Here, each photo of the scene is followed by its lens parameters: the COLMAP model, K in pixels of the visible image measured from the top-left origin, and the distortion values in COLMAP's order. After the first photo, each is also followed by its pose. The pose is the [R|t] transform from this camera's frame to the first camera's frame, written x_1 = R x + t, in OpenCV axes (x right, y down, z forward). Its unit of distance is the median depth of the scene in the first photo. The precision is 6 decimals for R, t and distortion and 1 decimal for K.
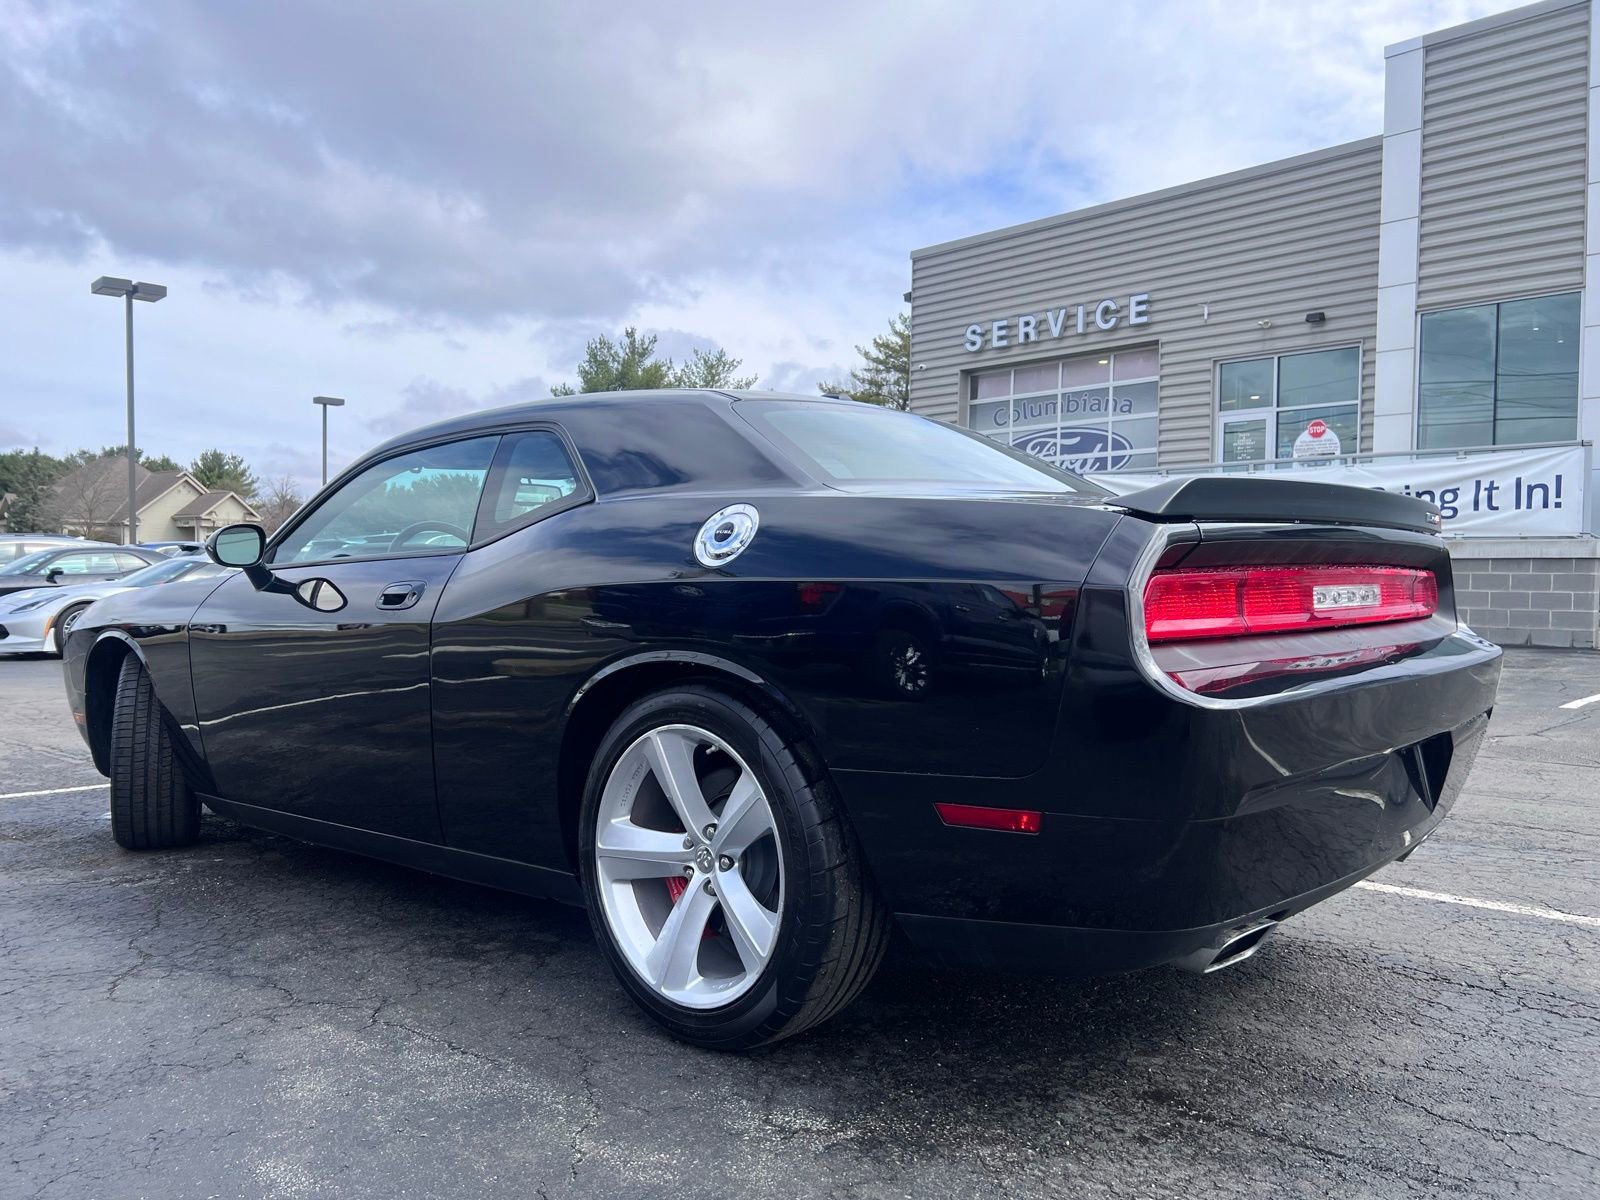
lens RADIAL K [[1205.6, 0, 807.9], [0, 1205.6, 602.4], [0, 0, 1]] dist [0.053754, -0.060611]
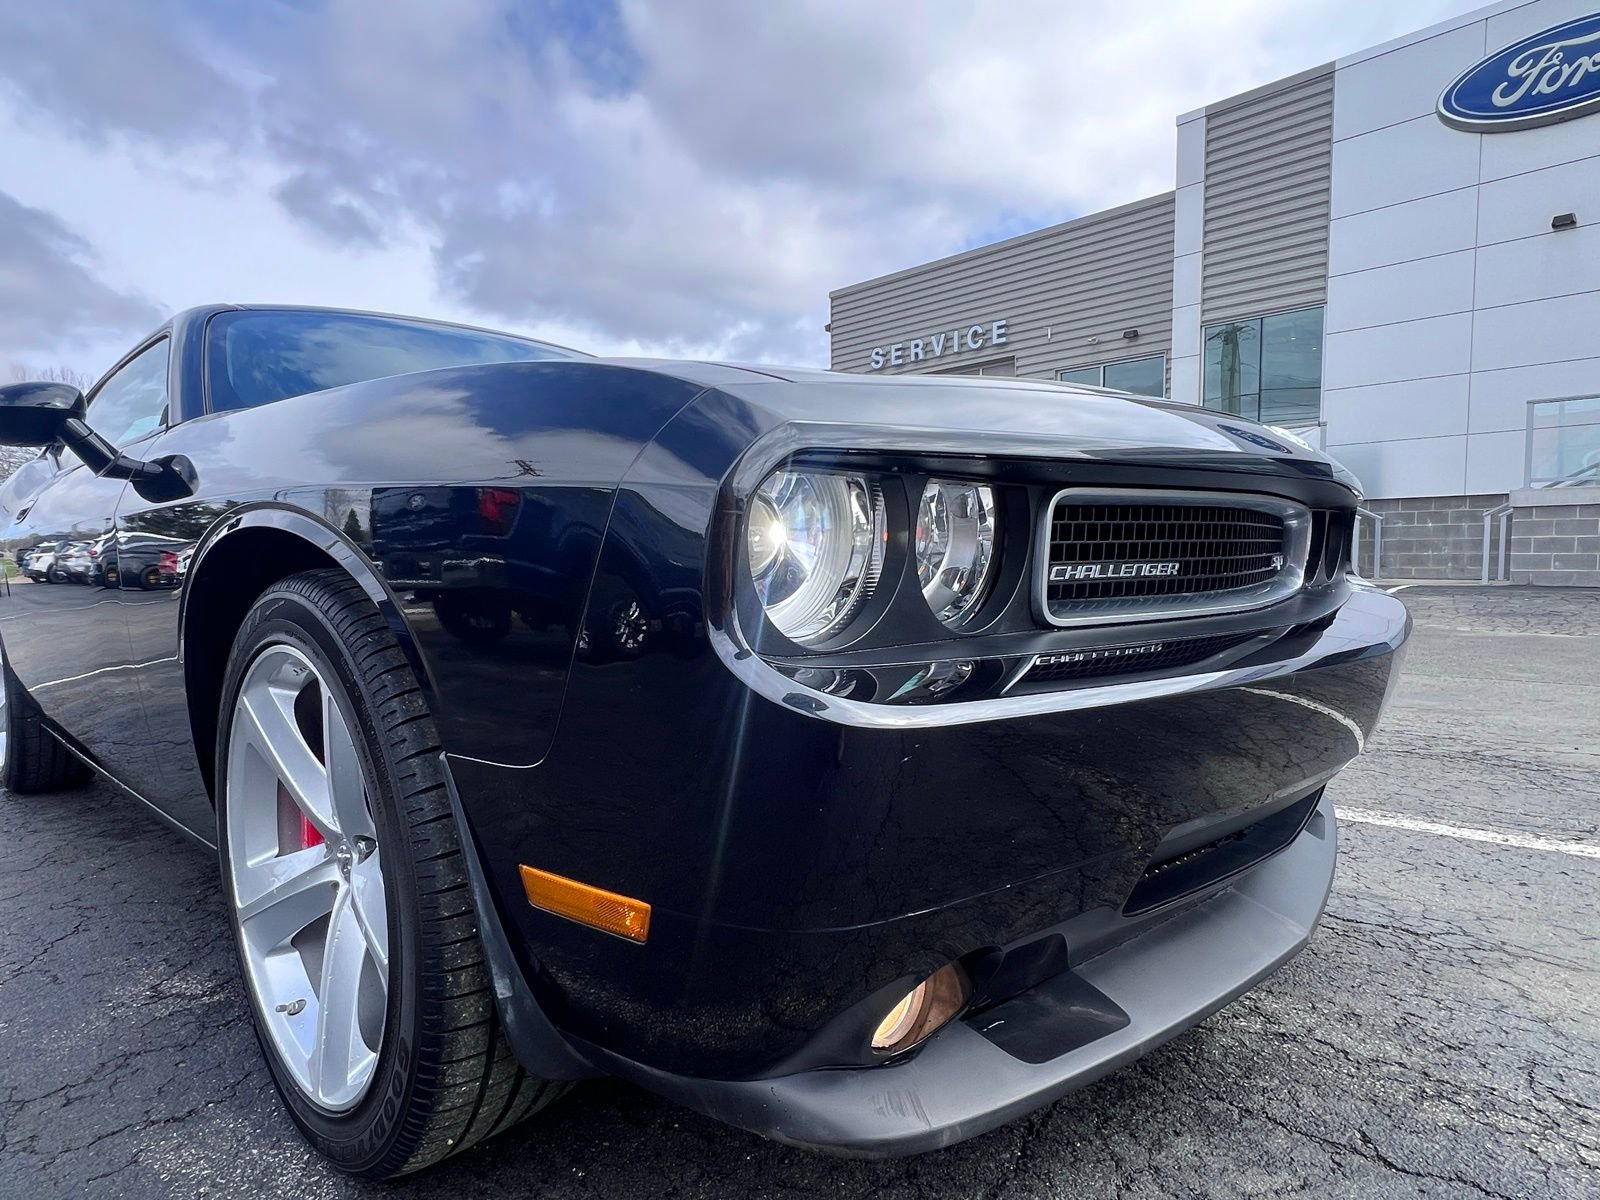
lens RADIAL K [[903.0, 0, 797.5], [0, 903.0, 616.7], [0, 0, 1]] dist [-0.000688, -0.000275]
pose [[0.999756, -0.022053, -0.000805, 0.058389], [0.022066, 0.998541, 0.049291, 0.009837], [-0.000283, -0.049297, 0.998784, 0.028078]]
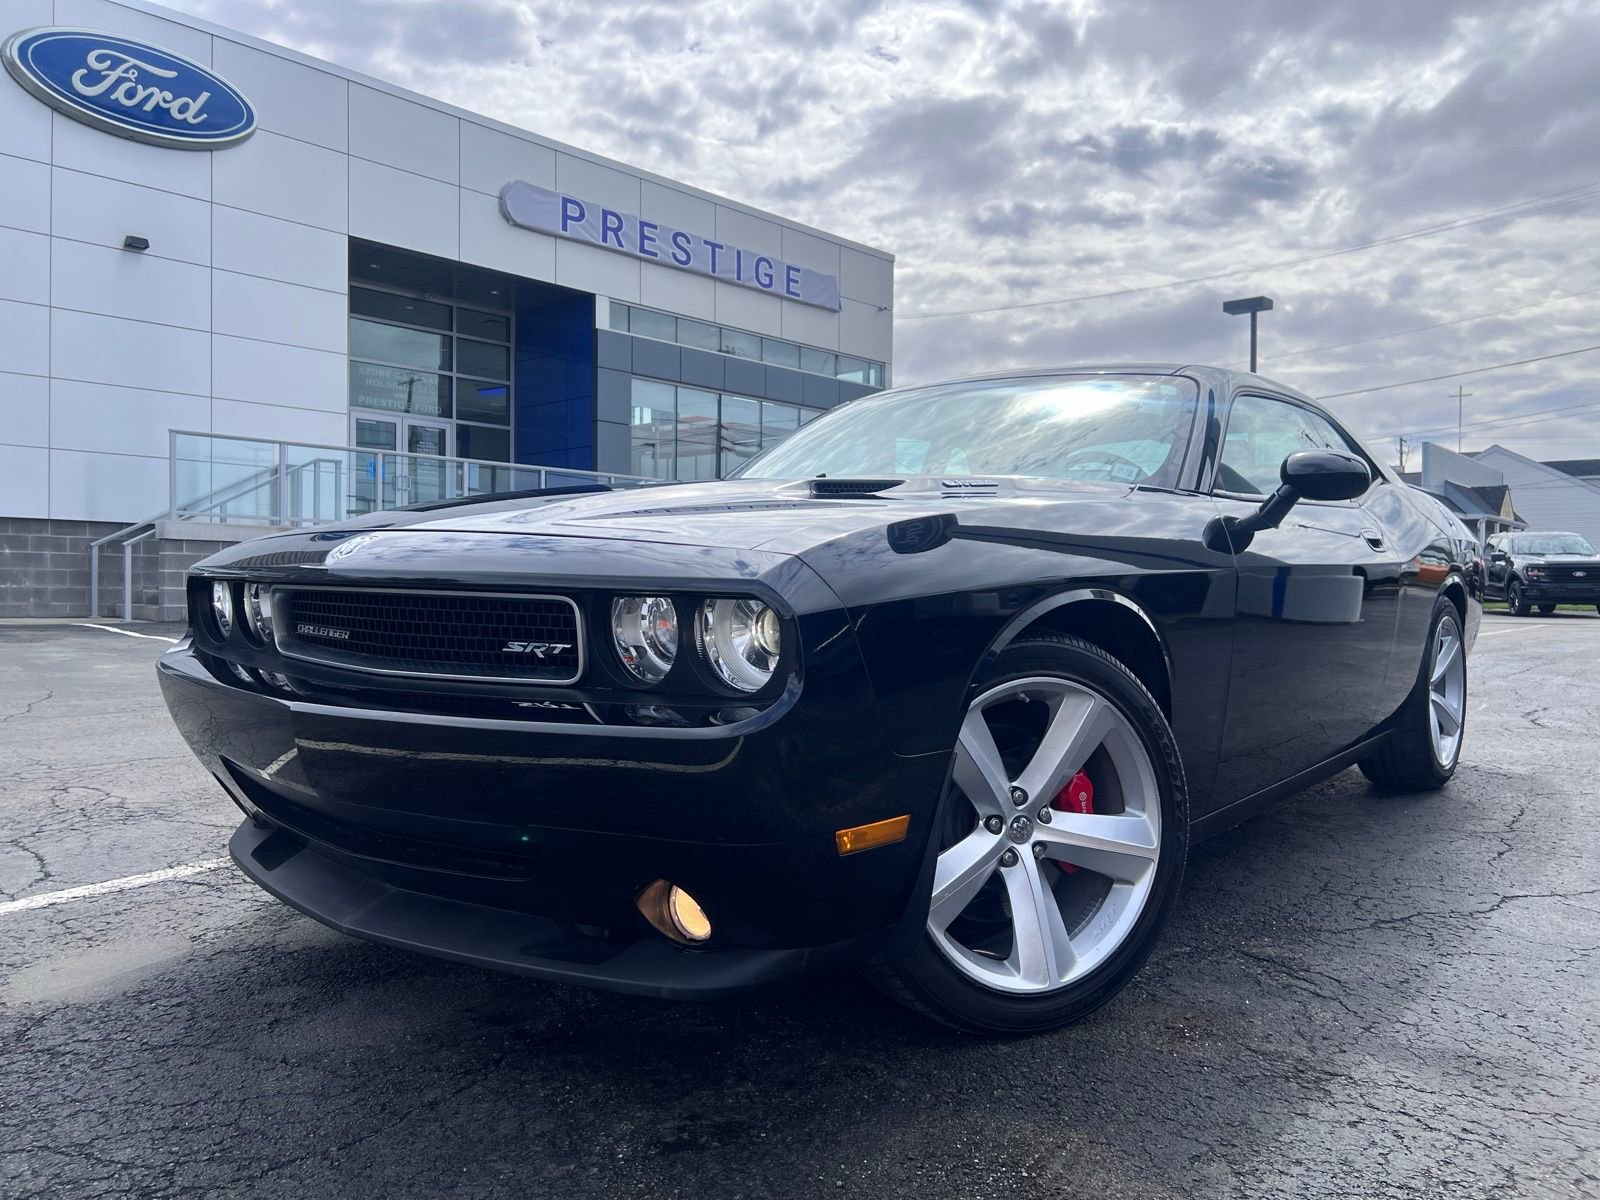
lens RADIAL K [[1205.6, 0, 814.5], [0, 1205.6, 598.0], [0, 0, 1]] dist [0.053754, -0.060611]
pose [[-0.054116, -0.017721, 0.998377, -0.251971], [0.006454, 0.999815, 0.018096, 0.002786], [-0.998514, 0.007423, -0.053992, 0.266379]]
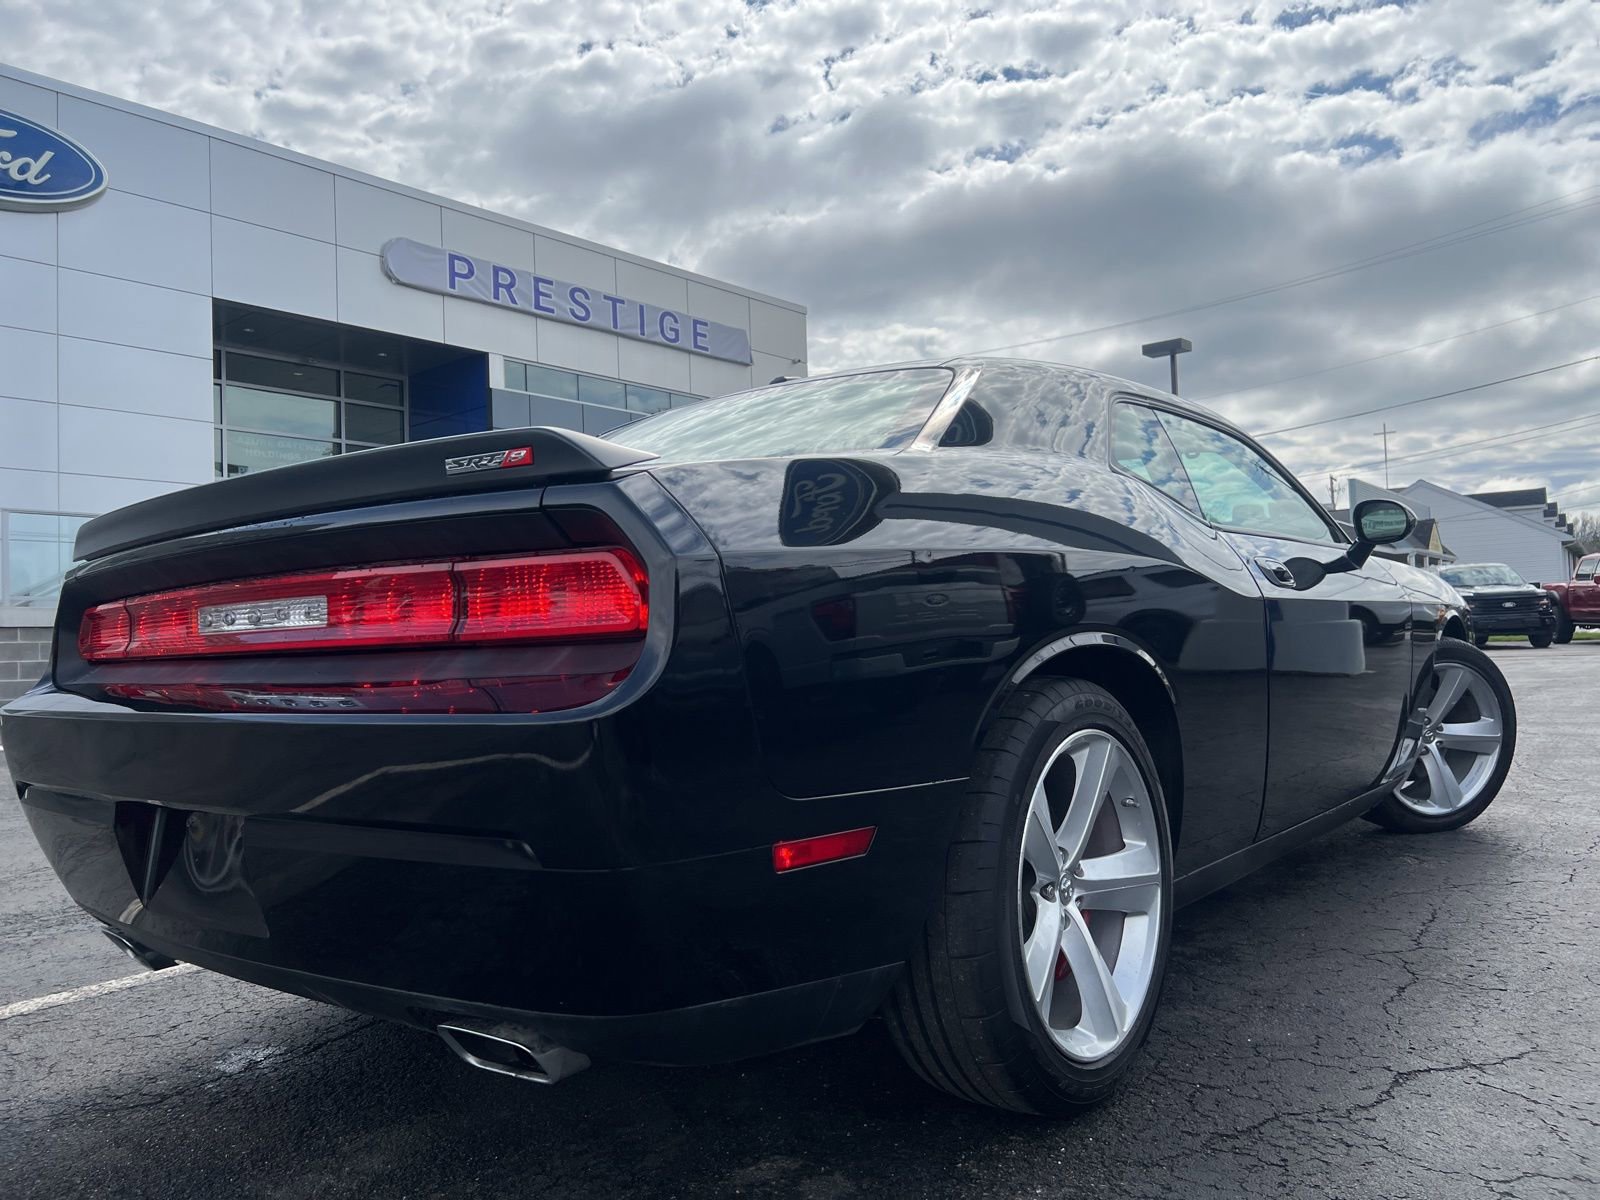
lens RADIAL K [[1205.6, 0, 811.5], [0, 1205.6, 603.6], [0, 0, 1]] dist [0.053754, -0.060611]
pose [[-0.091737, 0.028073, 0.995387, -0.207541], [0.046069, 0.998652, -0.023919, 0.001581], [-0.994717, 0.043663, -0.092907, 0.230857]]
